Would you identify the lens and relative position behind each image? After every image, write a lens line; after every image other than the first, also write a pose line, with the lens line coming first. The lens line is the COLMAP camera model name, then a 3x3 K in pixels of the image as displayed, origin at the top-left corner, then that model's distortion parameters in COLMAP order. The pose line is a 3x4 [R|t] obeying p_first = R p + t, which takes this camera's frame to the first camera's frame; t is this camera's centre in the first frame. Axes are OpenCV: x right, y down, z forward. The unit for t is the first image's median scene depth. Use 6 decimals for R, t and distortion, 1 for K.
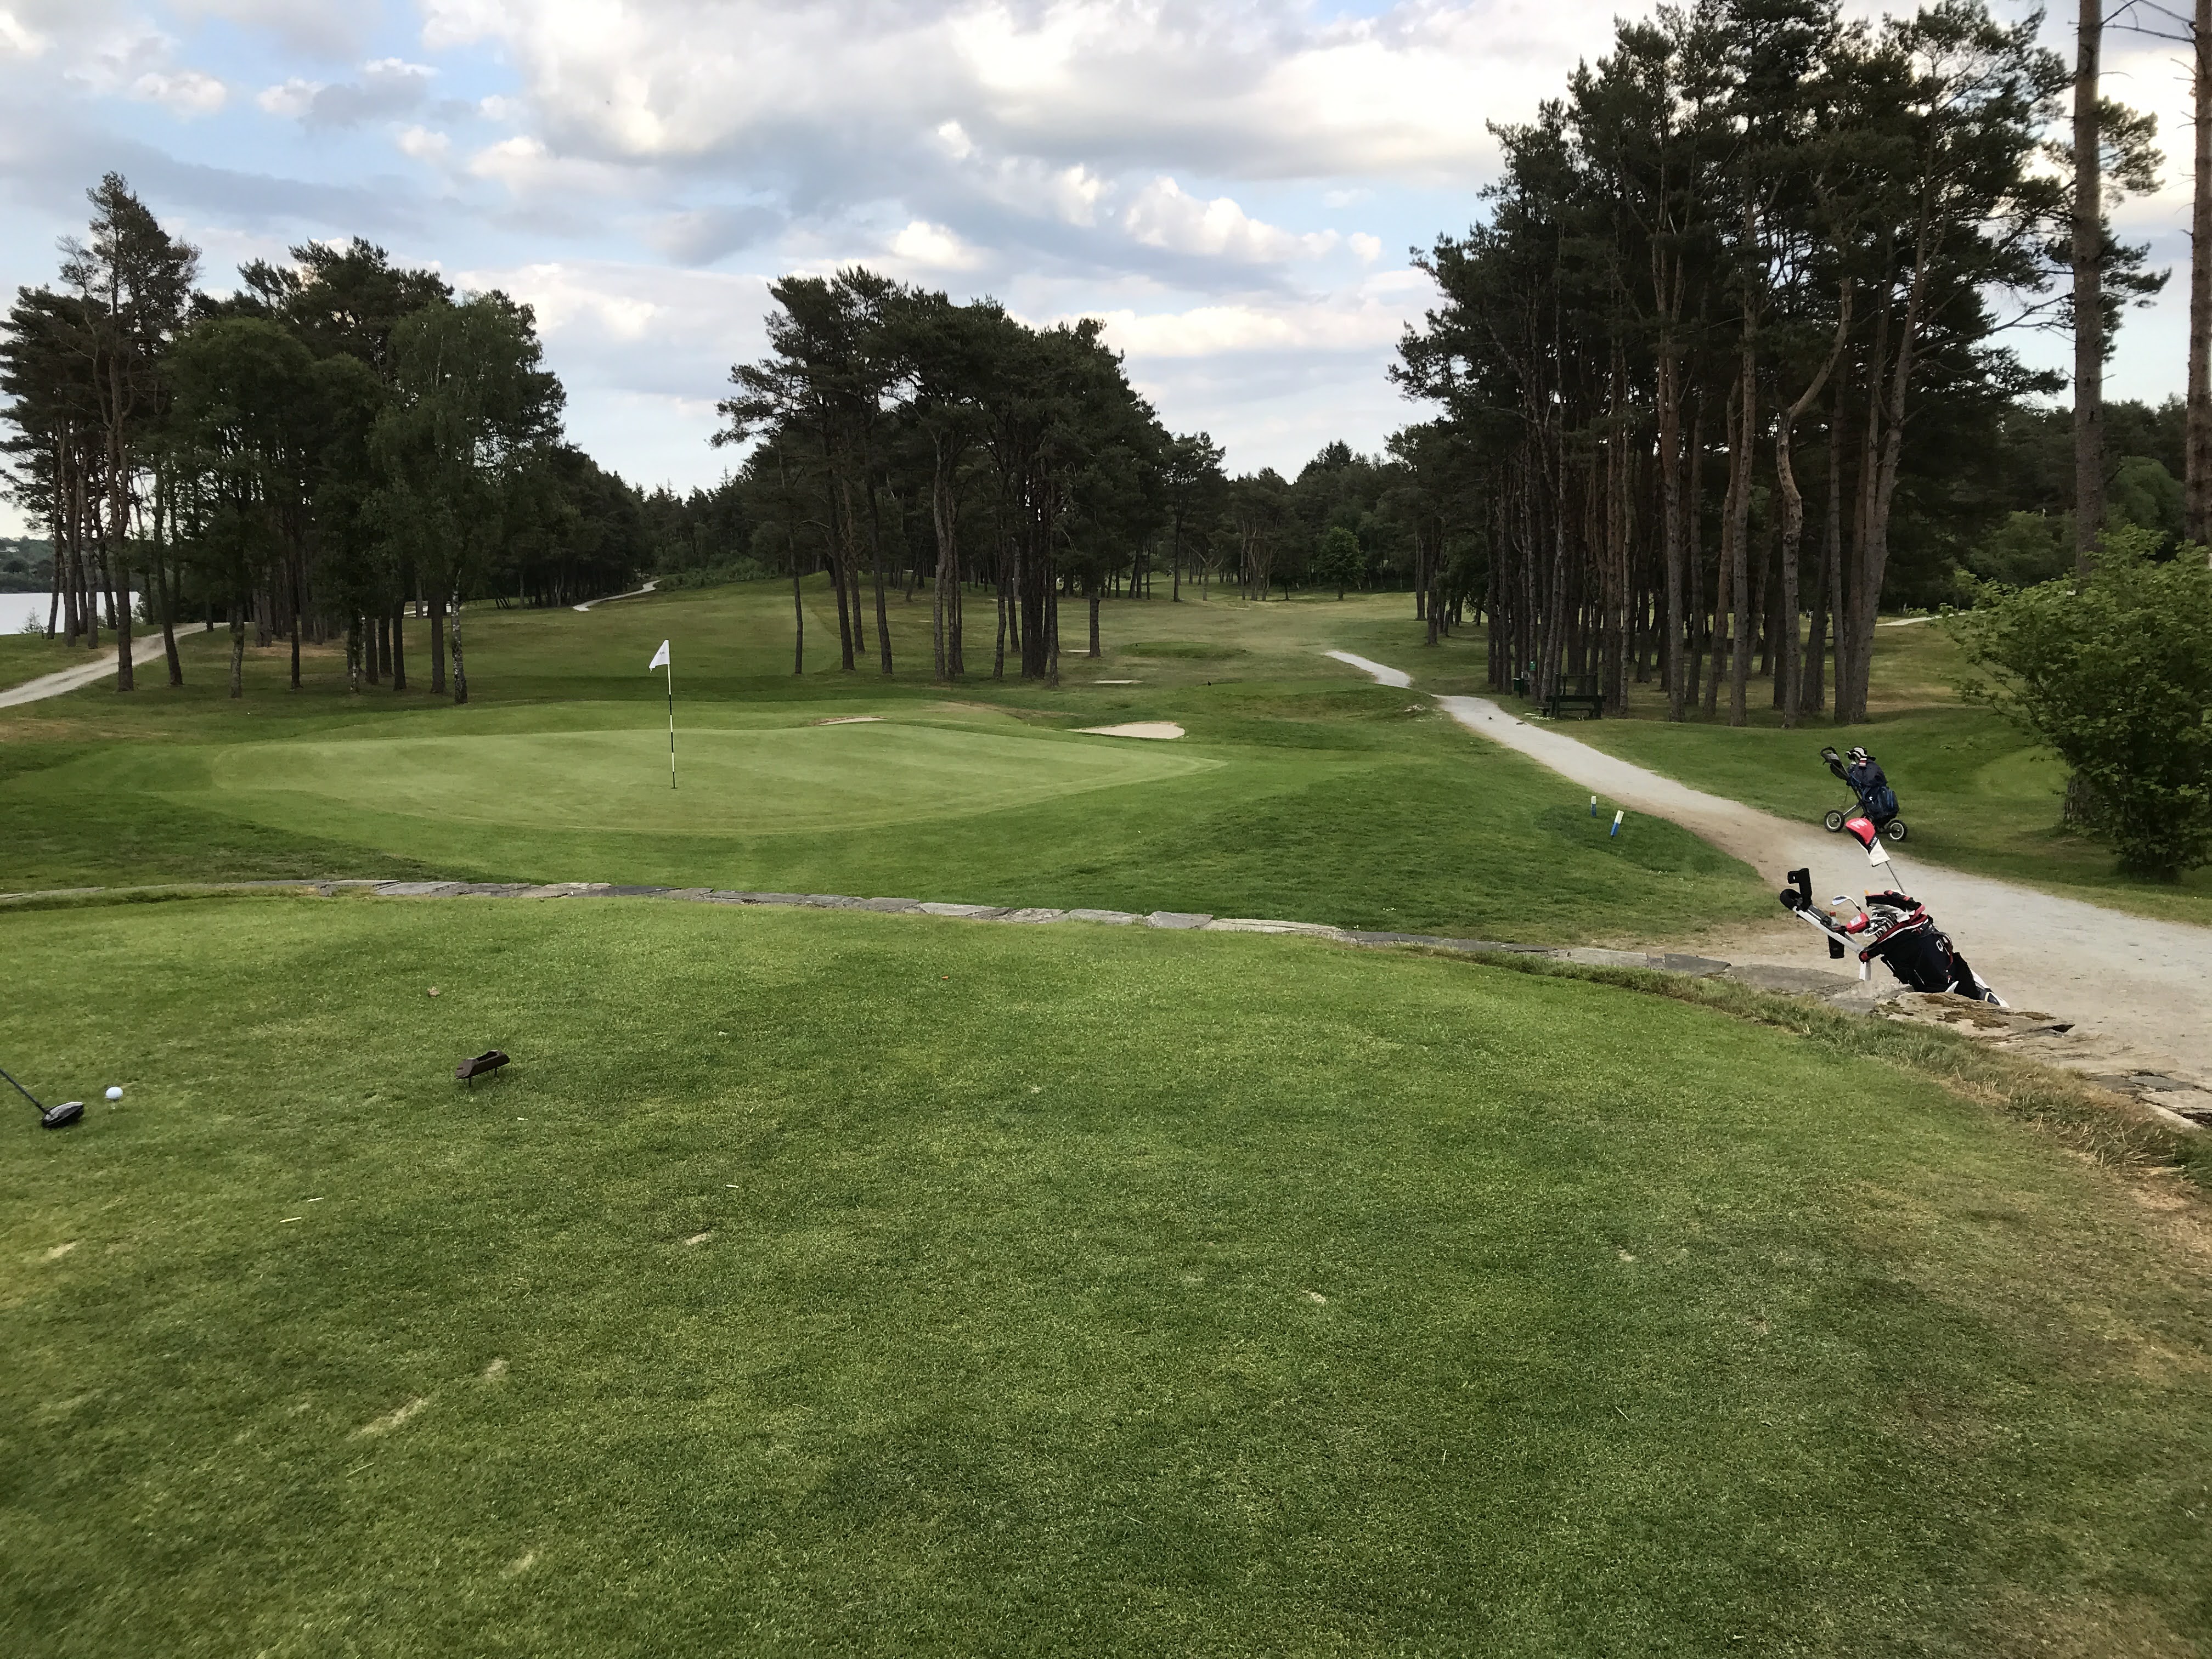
lens RADIAL K [[2031.0, 0, 1106.0], [0, 2031.0, 829.5], [0, 0, 1]] dist [0.098066, -0.128936]
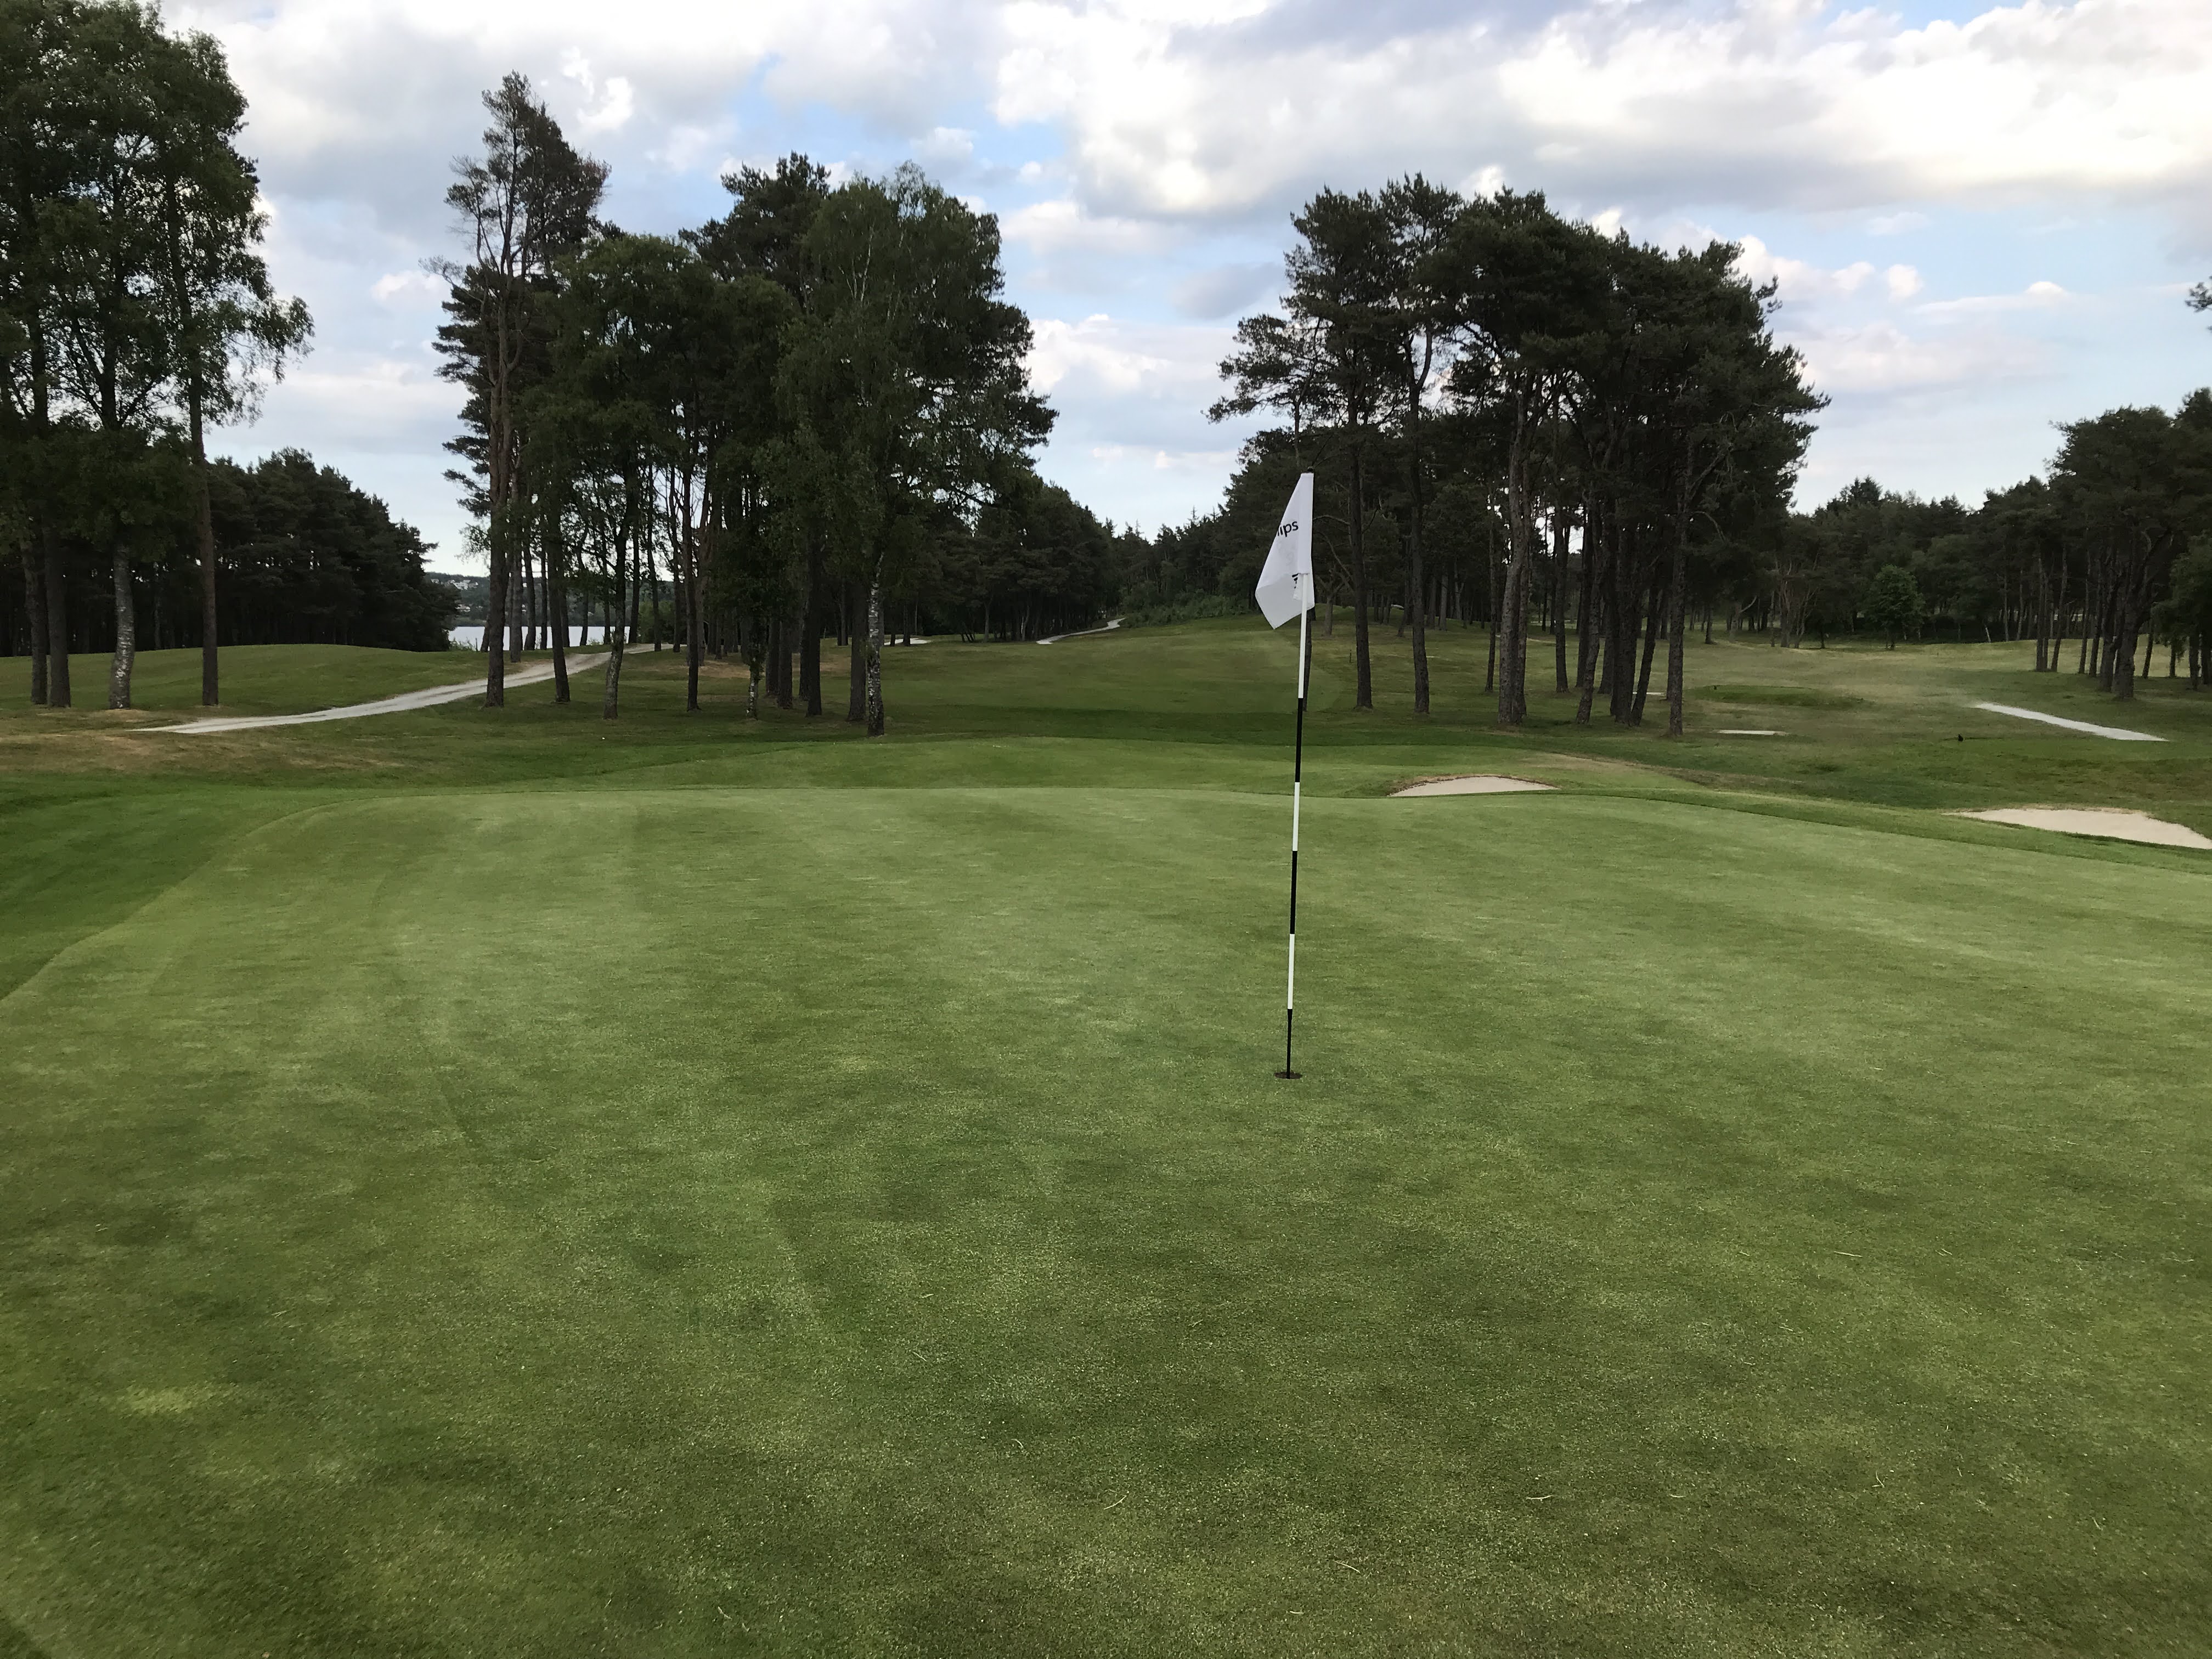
lens RADIAL K [[2031.0, 0, 1106.0], [0, 2031.0, 829.5], [0, 0, 1]] dist [0.098066, -0.128936]
pose [[0.975410, 0.042467, -0.216267, -0.054830], [-0.047497, 0.998707, -0.018112, -0.013580], [0.215218, 0.027938, 0.976166, 0.227605]]
